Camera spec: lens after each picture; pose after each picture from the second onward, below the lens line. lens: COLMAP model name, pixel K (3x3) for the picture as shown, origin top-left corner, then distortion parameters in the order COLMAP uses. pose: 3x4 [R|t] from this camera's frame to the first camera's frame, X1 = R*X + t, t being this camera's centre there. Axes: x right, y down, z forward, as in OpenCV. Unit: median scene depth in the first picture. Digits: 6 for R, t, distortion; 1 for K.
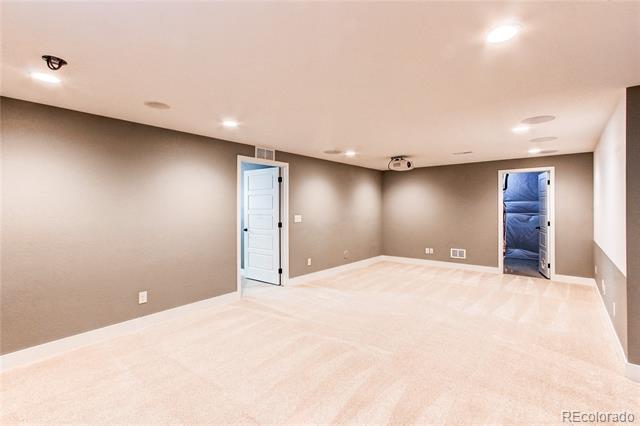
lens RADIAL K [[294.2, 0, 325.3], [0, 294.2, 209.5], [0, 0, 1]] dist [0.001533, 0.000819]
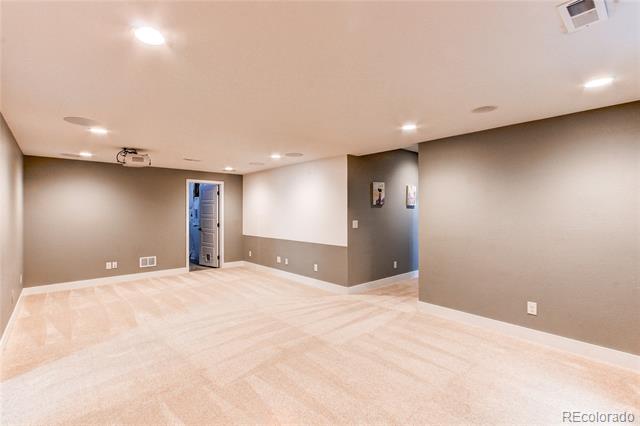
lens RADIAL K [[294.2, 0, 325.3], [0, 294.2, 213.5], [0, 0, 1]] dist [0.001533, 0.000819]
pose [[0.146076, -0.001790, 0.989272, -0.427888], [0.001820, 0.999997, 0.001541, -0.004476], [-0.989272, 0.001575, 0.146079, 0.330817]]
